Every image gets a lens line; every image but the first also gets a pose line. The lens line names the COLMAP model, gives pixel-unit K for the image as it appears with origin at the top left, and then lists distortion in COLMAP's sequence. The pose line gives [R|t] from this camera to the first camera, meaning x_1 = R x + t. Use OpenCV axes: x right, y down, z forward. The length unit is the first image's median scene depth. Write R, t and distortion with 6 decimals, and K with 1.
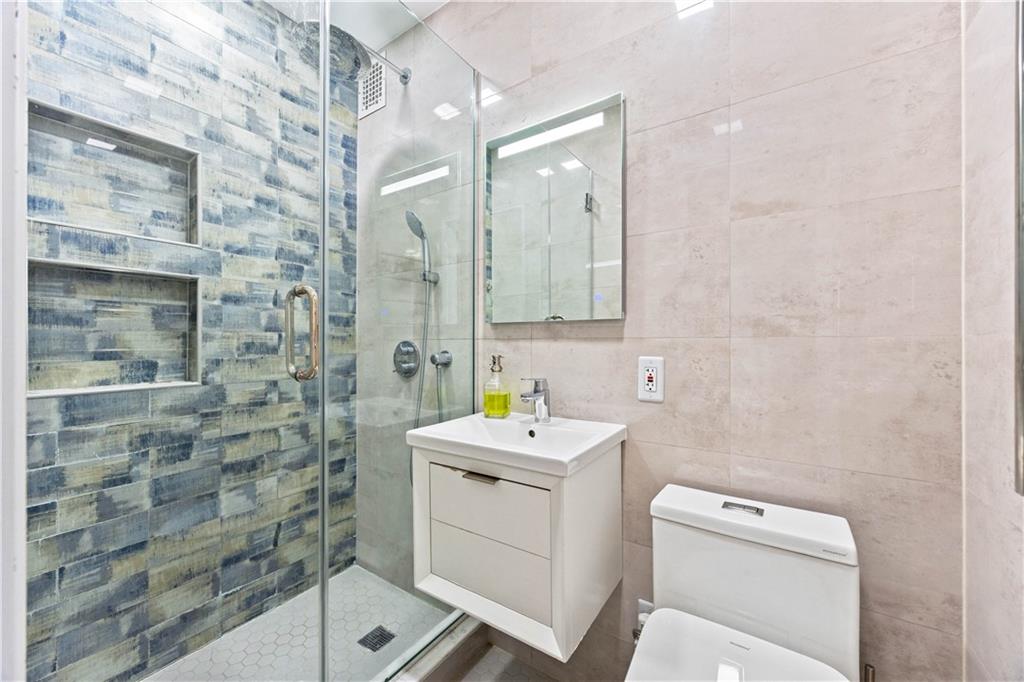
lens RADIAL K [[393.7, 0, 507.4], [0, 393.7, 344.8], [0, 0, 1]] dist [0.001622, -0.000100]
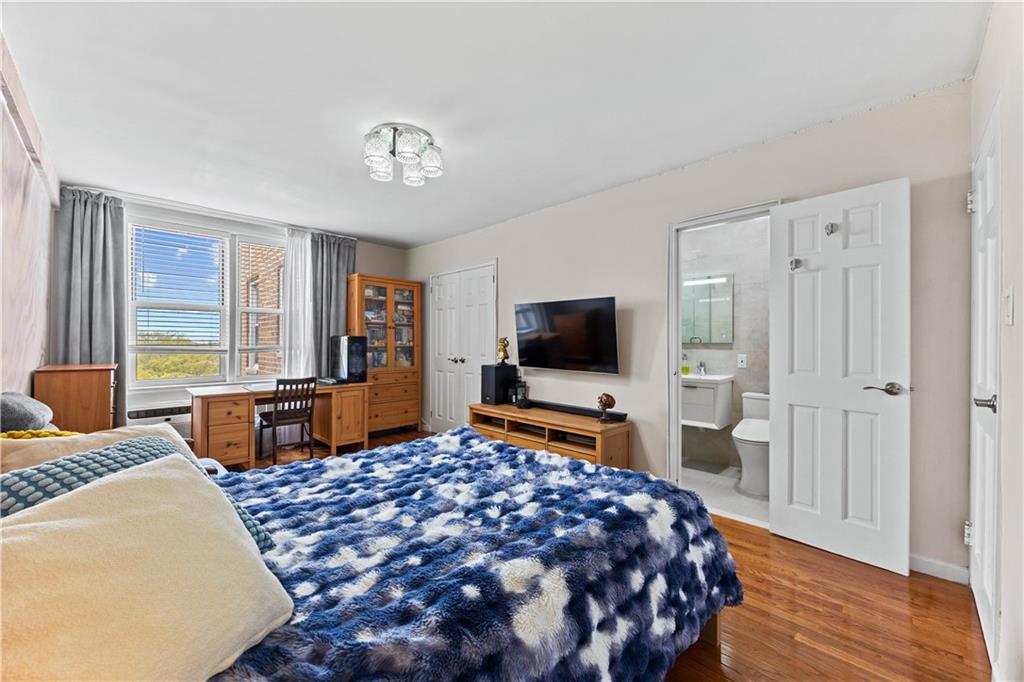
lens RADIAL K [[393.7, 0, 515.9], [0, 393.7, 340.1], [0, 0, 1]] dist [0.001622, -0.000100]
pose [[0.979087, -0.002244, -0.203429, -0.824329], [0.001310, 0.999988, -0.004724, -0.082359], [0.203437, 0.004359, 0.979078, -2.624003]]
